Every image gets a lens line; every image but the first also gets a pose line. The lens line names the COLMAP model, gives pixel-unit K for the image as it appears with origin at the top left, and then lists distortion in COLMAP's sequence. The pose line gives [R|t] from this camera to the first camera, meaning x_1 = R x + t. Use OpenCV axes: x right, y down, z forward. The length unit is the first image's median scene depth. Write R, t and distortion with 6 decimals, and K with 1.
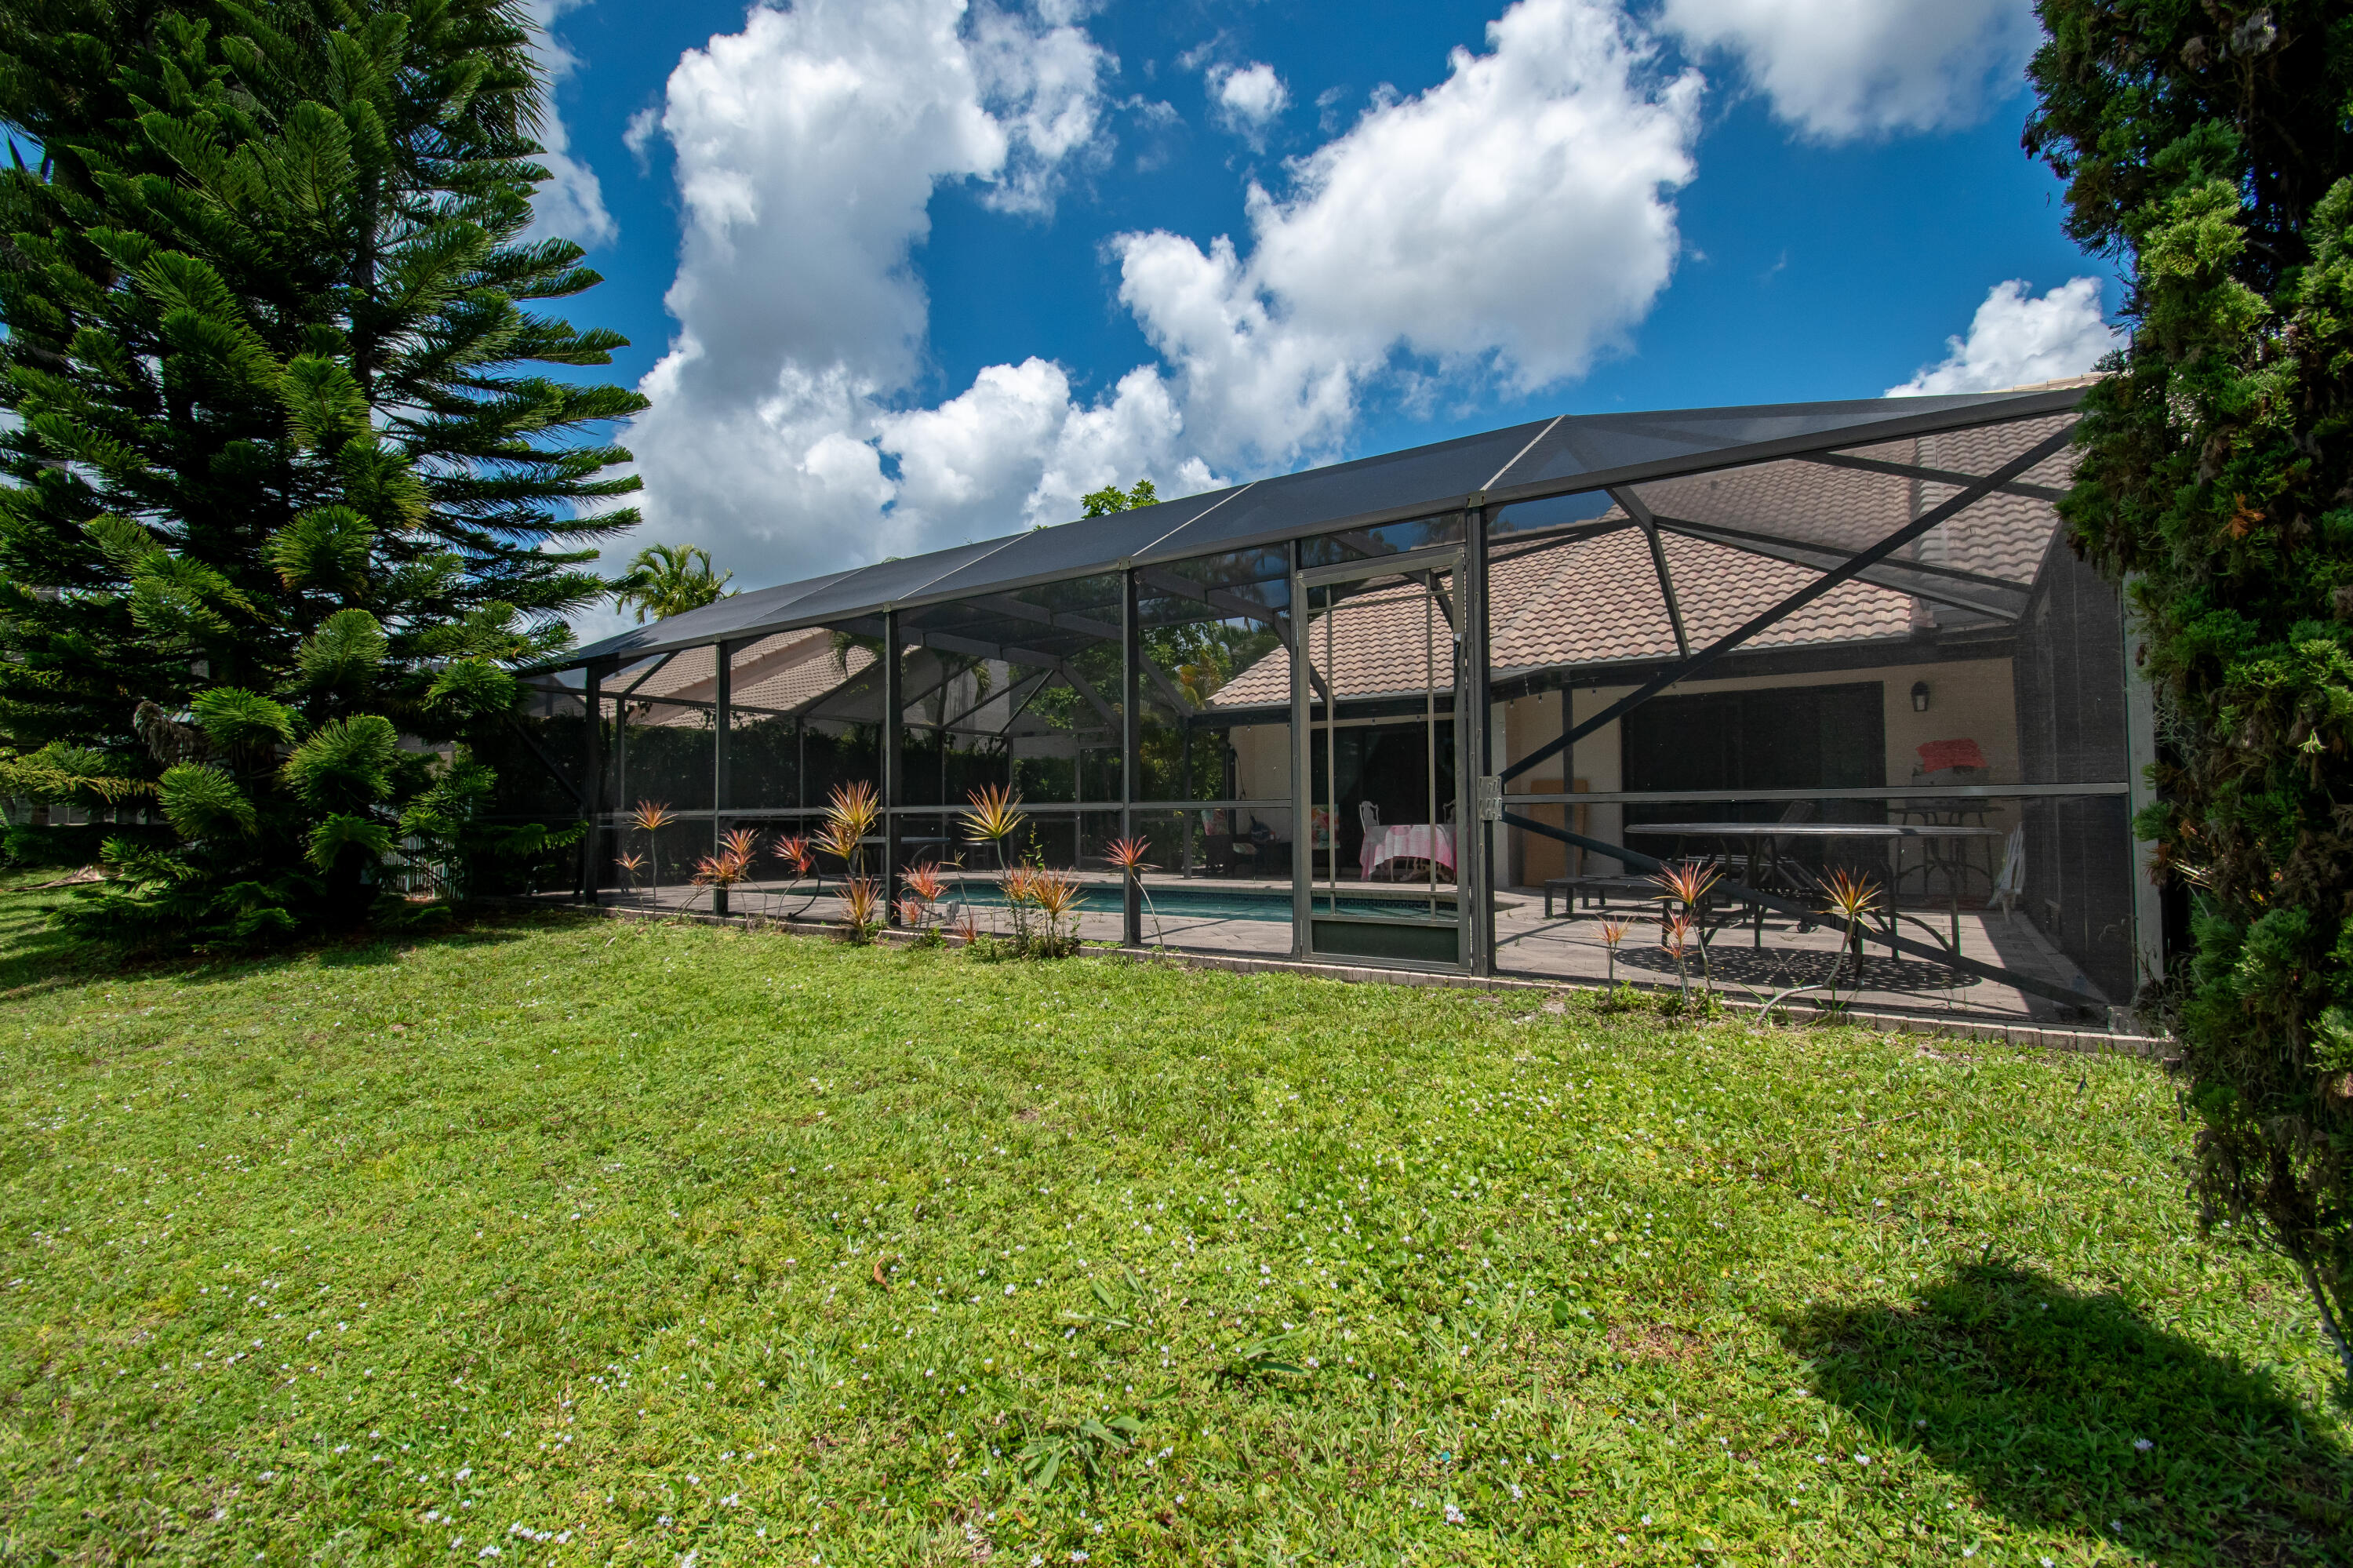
lens RADIAL K [[1021.7, 0, 1190.8], [0, 1021.7, 790.7], [0, 0, 1]] dist [-0.040694, -0.005363]
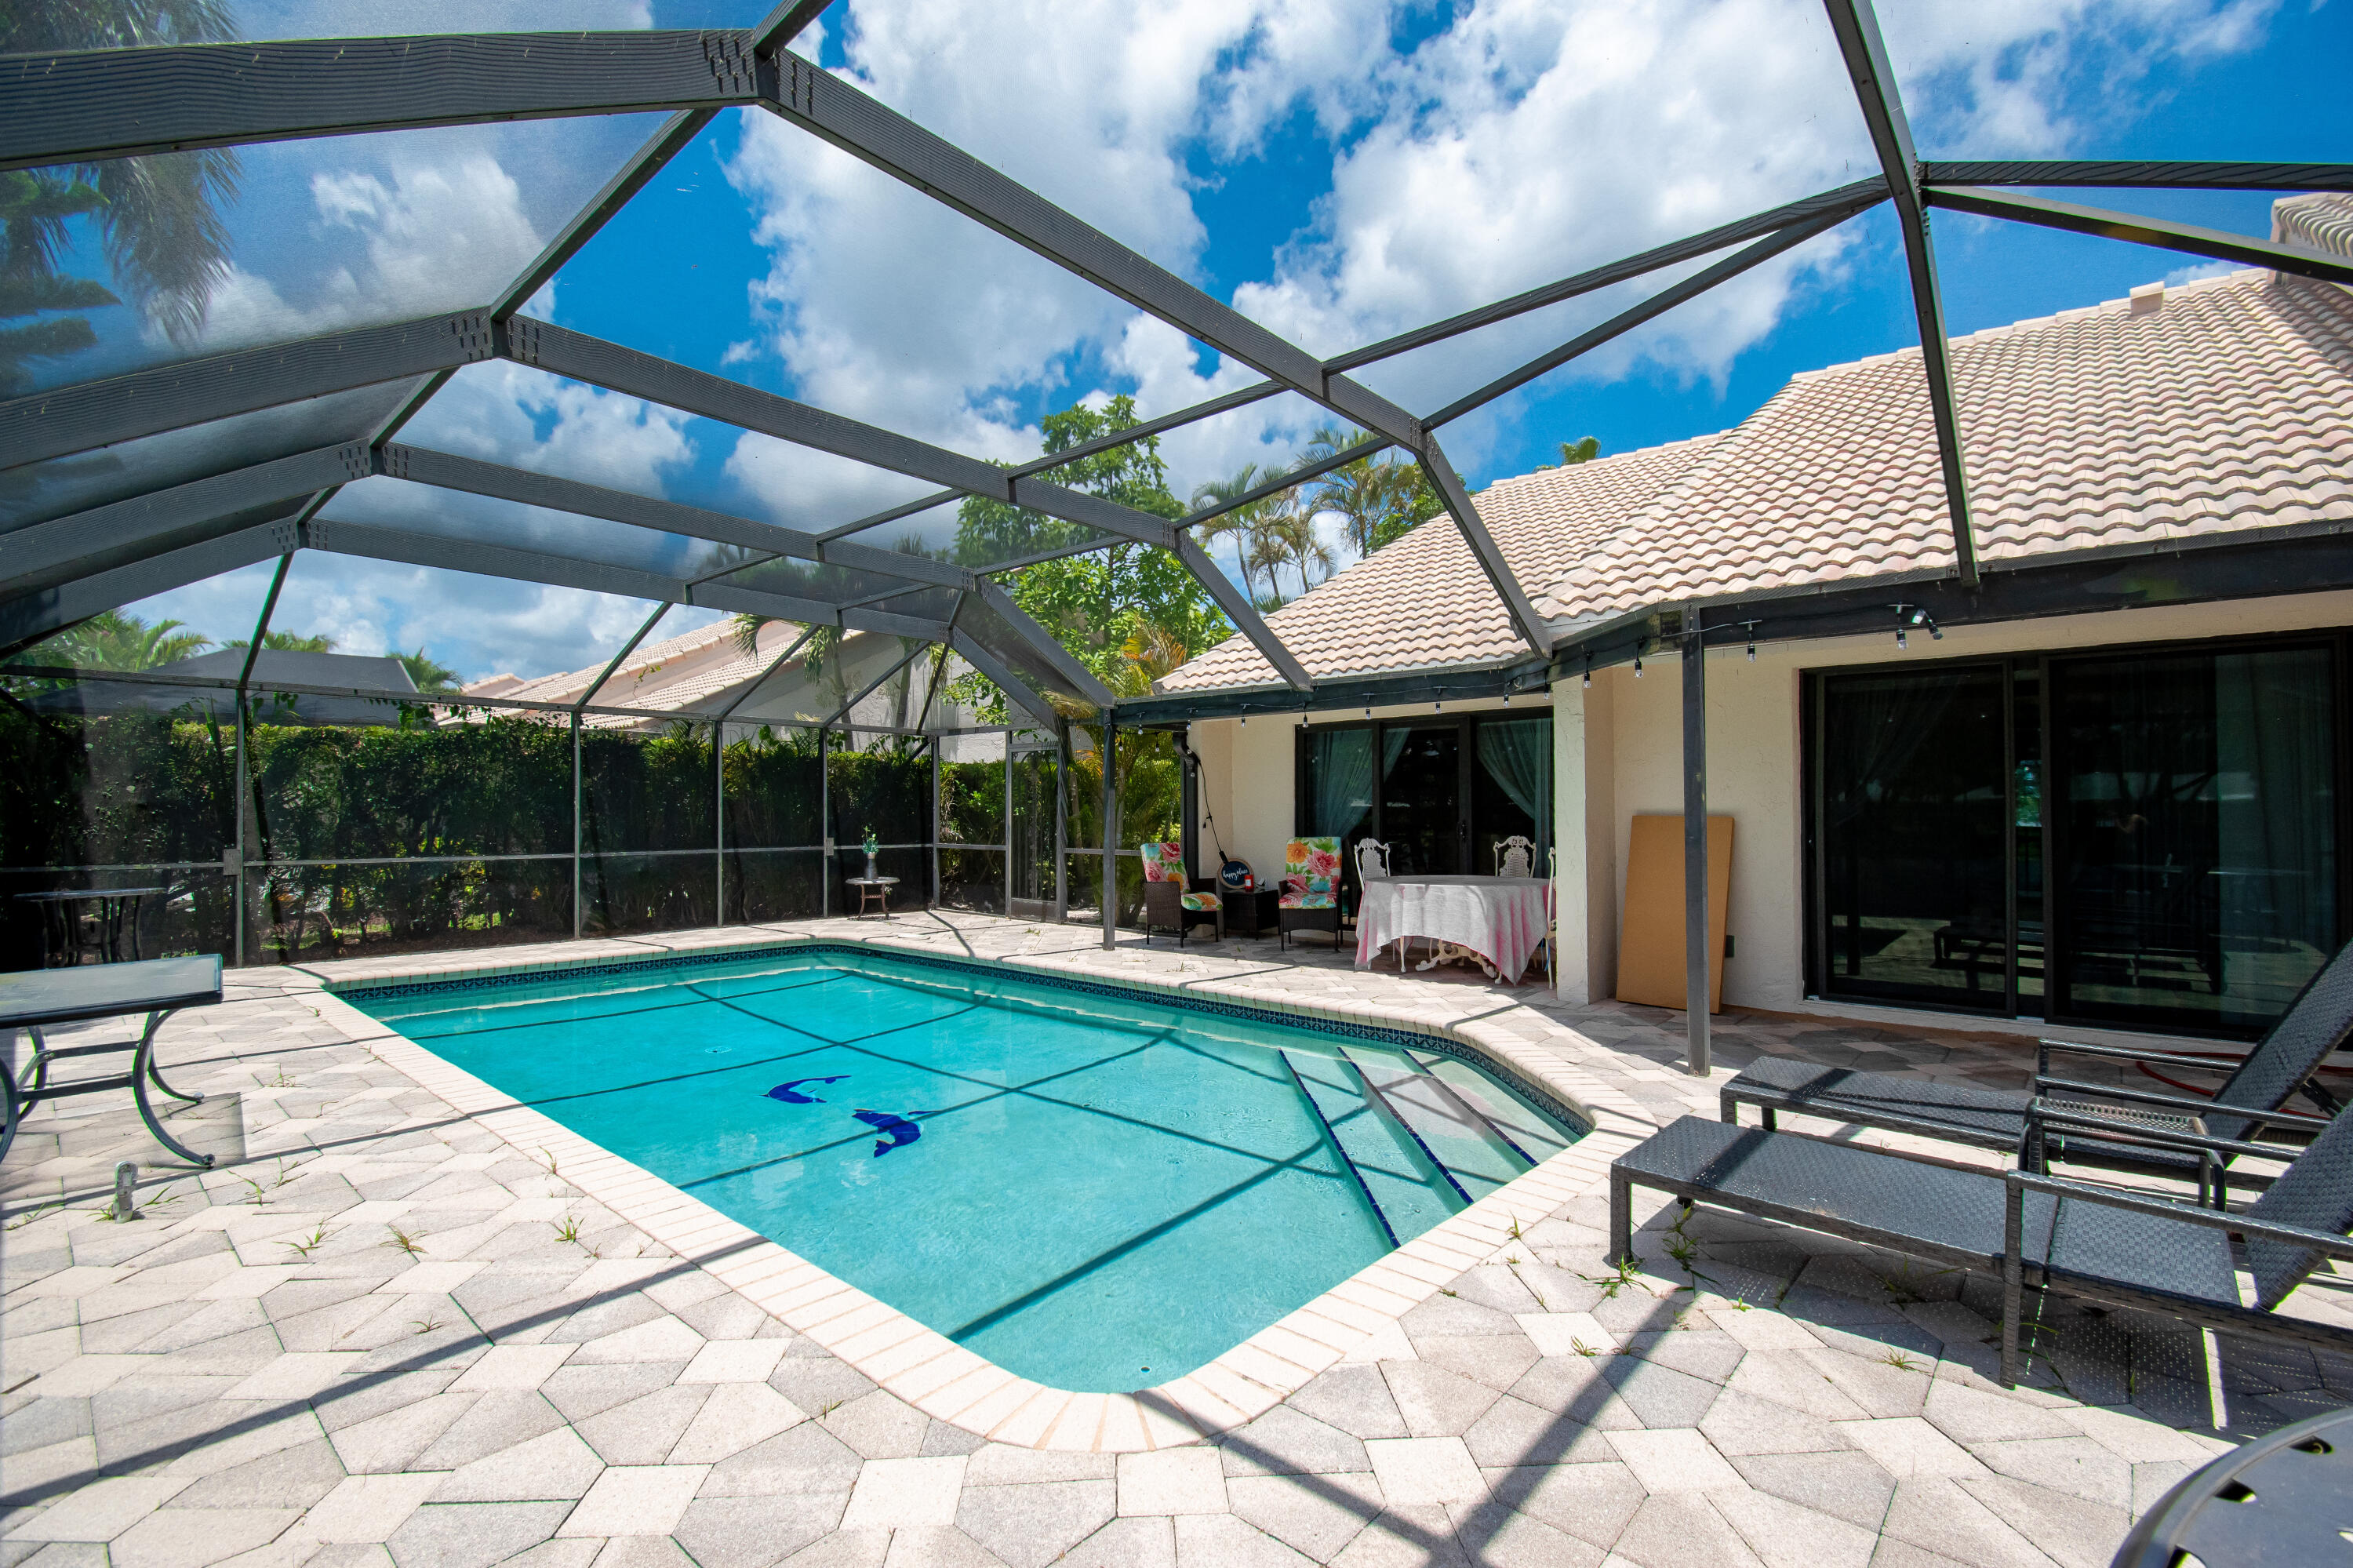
lens RADIAL K [[1021.7, 0, 1171.5], [0, 1021.7, 784.2], [0, 0, 1]] dist [-0.040694, -0.005363]
pose [[0.990451, -0.009717, -0.137525, 0.137940], [0.011133, 0.999893, 0.009533, -0.031556], [0.137417, -0.010973, 0.990452, 0.356147]]
